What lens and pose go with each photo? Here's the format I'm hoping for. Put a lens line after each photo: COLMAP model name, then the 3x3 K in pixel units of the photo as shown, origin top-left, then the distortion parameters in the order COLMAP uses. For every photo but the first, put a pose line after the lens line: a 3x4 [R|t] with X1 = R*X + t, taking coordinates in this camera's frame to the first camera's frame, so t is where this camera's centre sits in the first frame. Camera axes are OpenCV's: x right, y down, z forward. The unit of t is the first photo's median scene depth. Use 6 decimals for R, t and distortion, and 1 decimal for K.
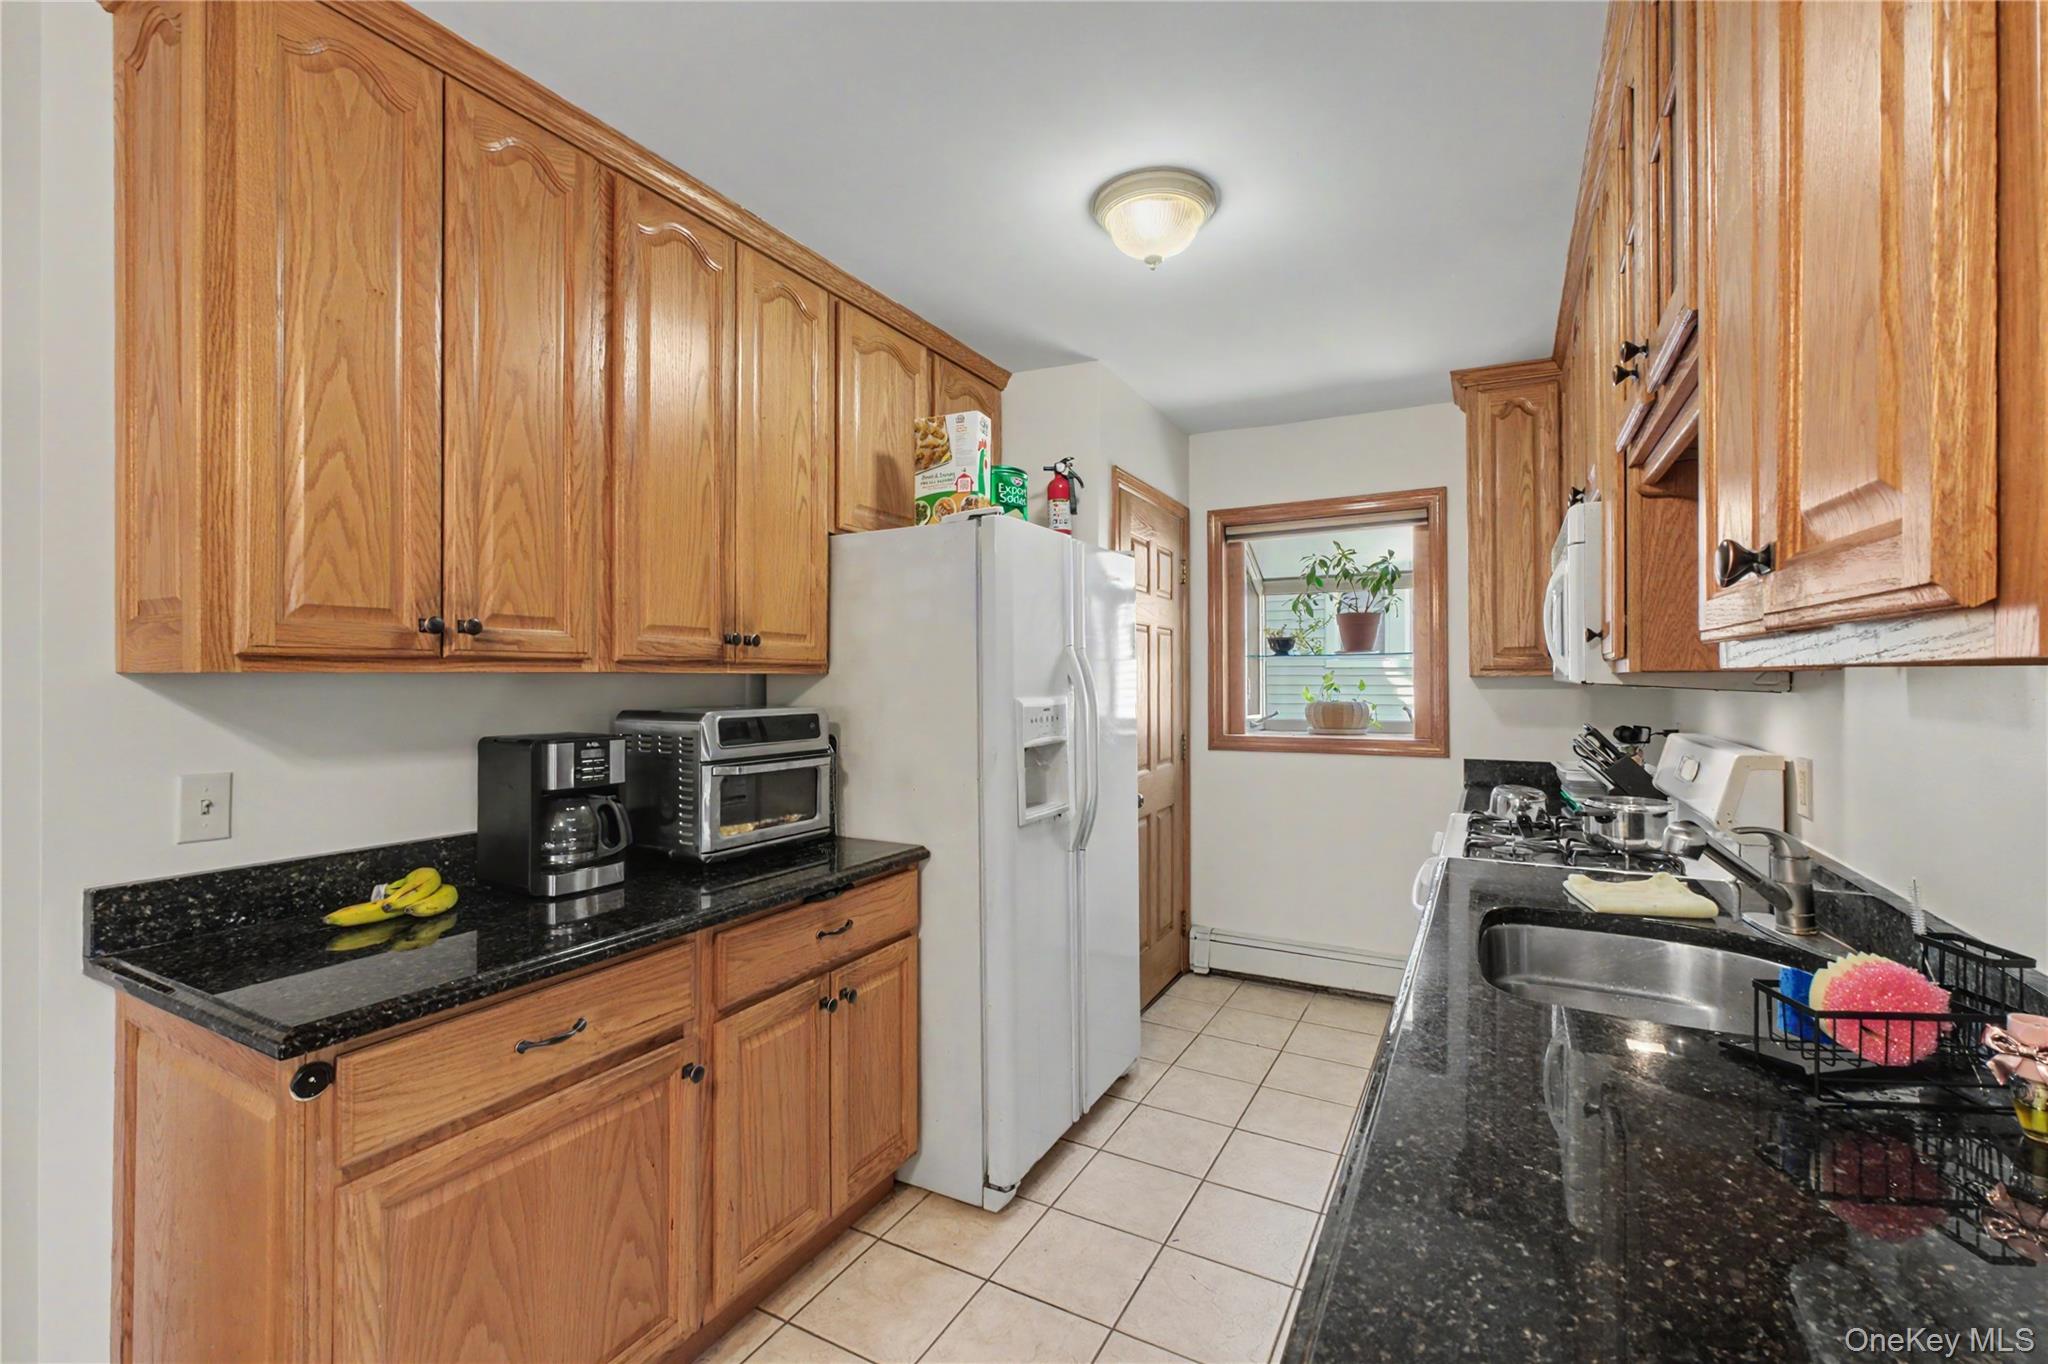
lens RADIAL K [[873.0, 0, 1044.4], [0, 873.0, 673.9], [0, 0, 1]] dist [-0.001890, -0.000616]
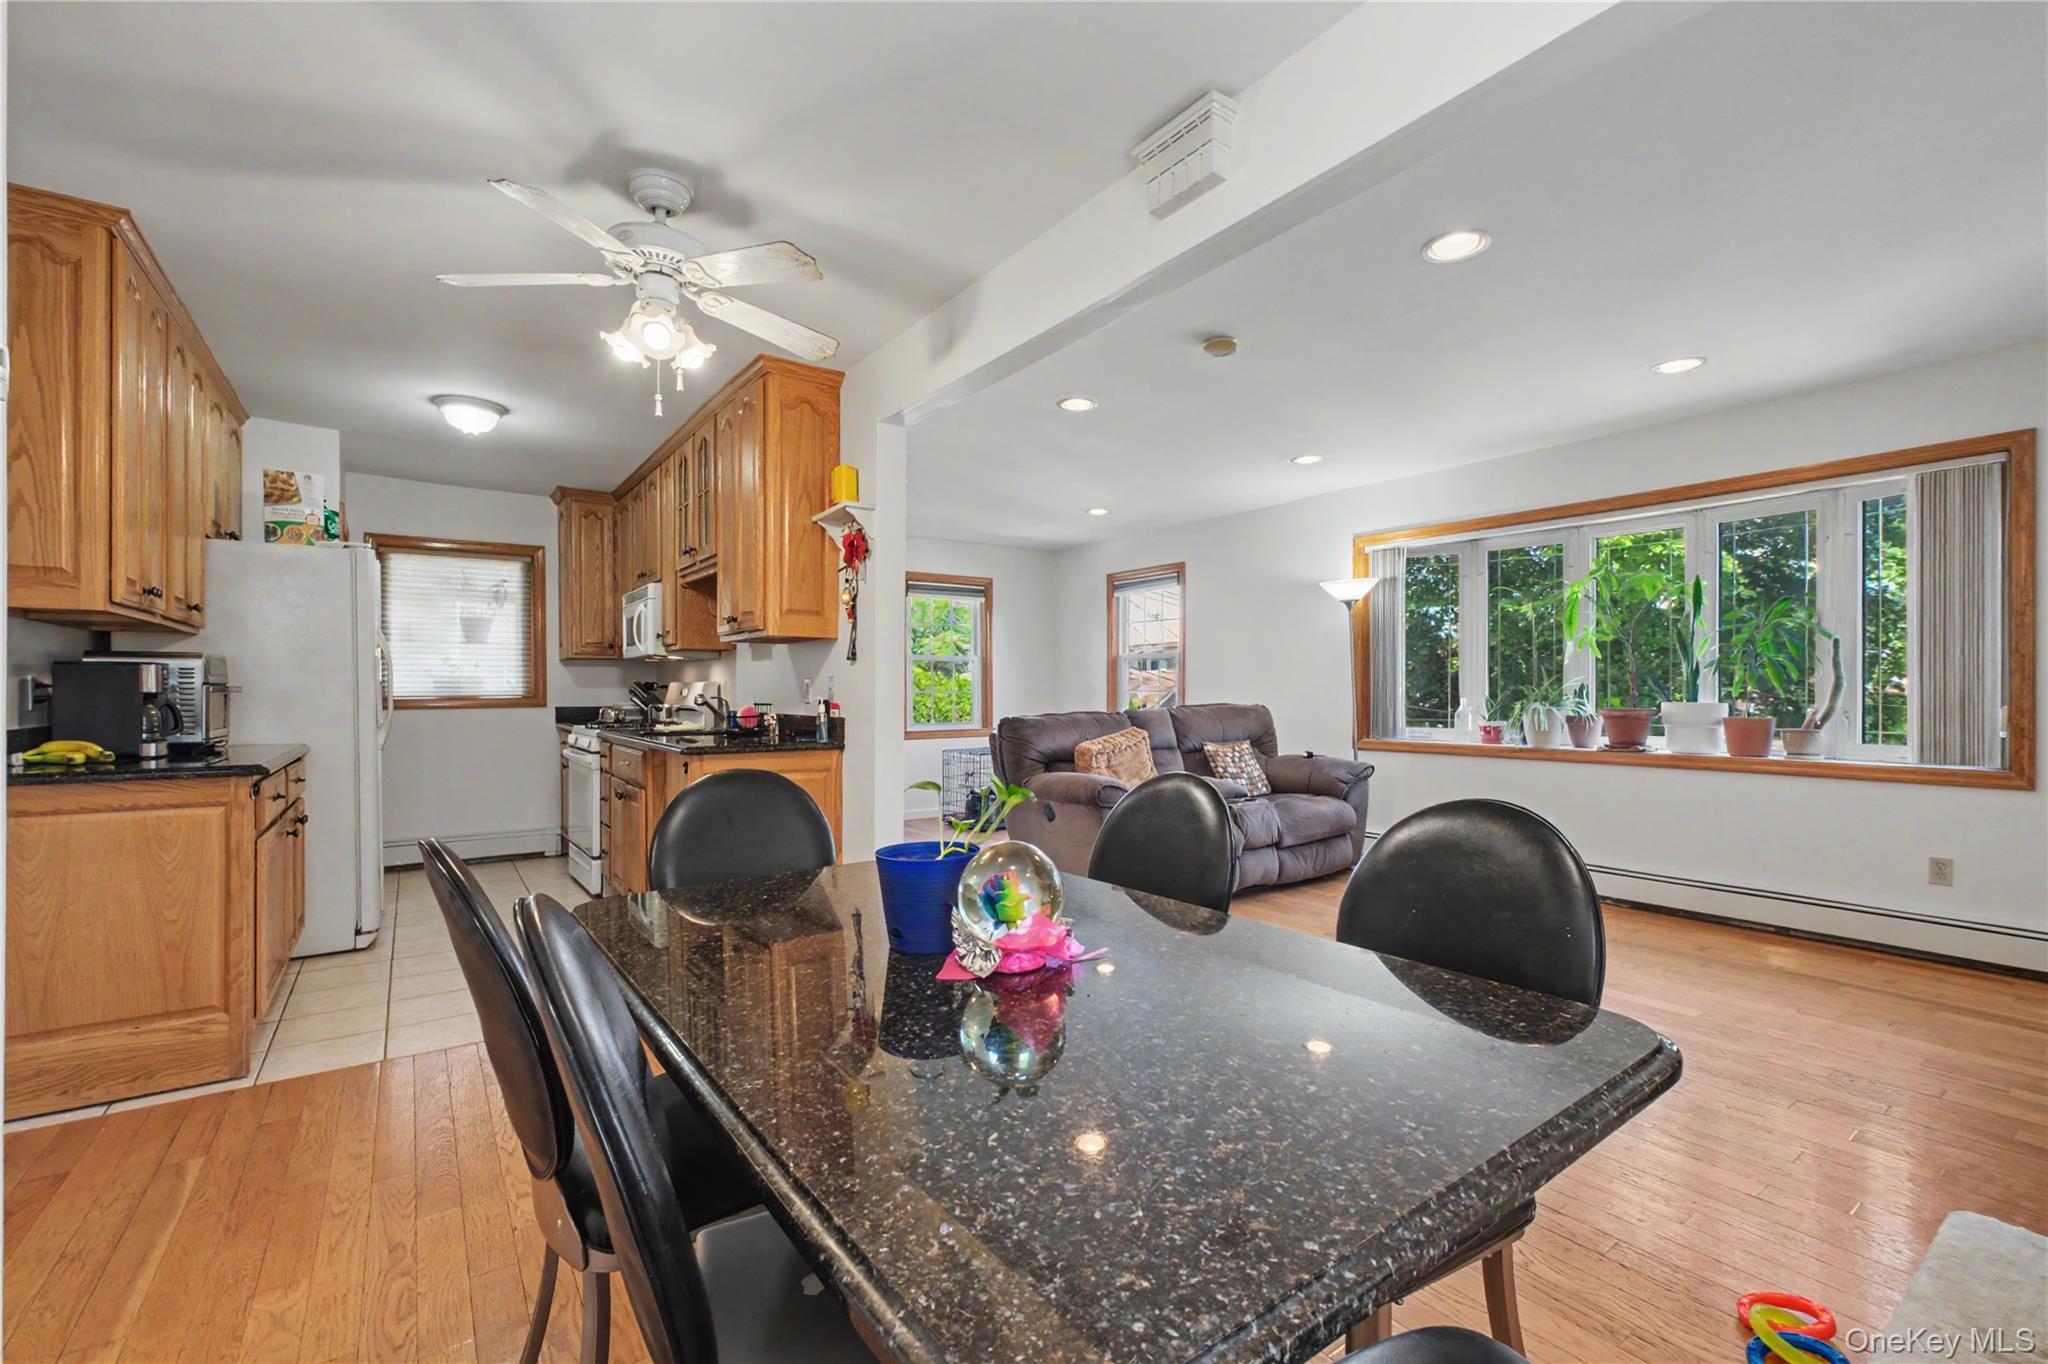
lens RADIAL K [[873.0, 0, 1029.8], [0, 873.0, 692.7], [0, 0, 1]] dist [-0.001890, -0.000616]
pose [[0.448595, -0.000573, 0.893735, -1.124233], [-0.005261, 0.999981, 0.003281, 0.103390], [-0.893720, -0.006174, 0.448583, -1.068818]]
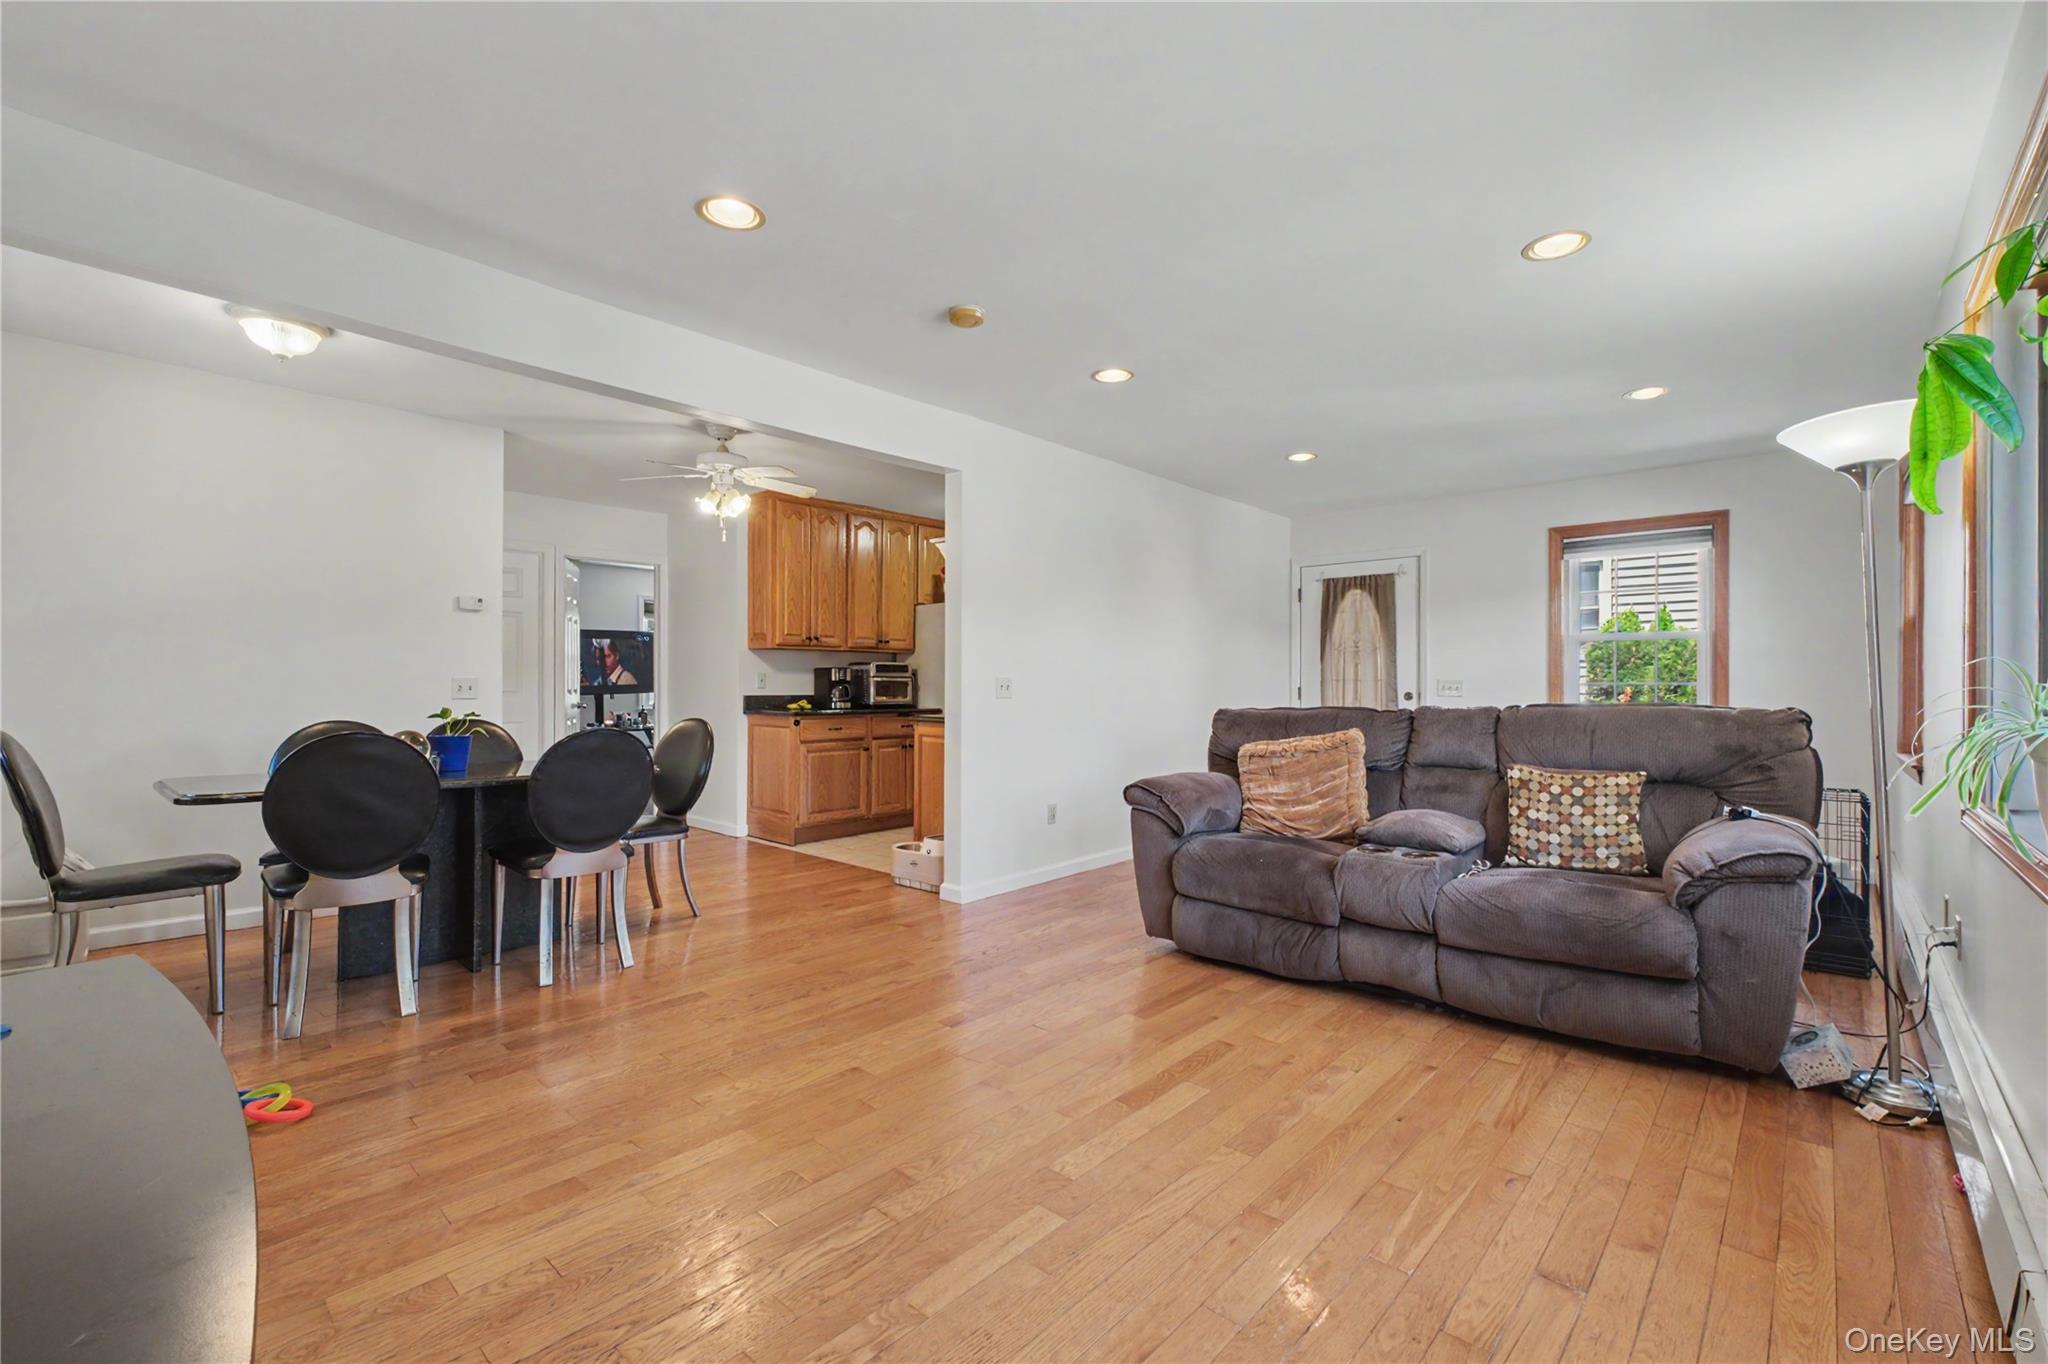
lens RADIAL K [[873.0, 0, 1030.6], [0, 873.0, 685.2], [0, 0, 1]] dist [-0.001890, -0.000616]
pose [[0.969469, 0.005063, -0.245161, 1.051753], [-0.003206, 0.999963, 0.007974, 0.103128], [0.245192, -0.006944, 0.969450, -2.163157]]
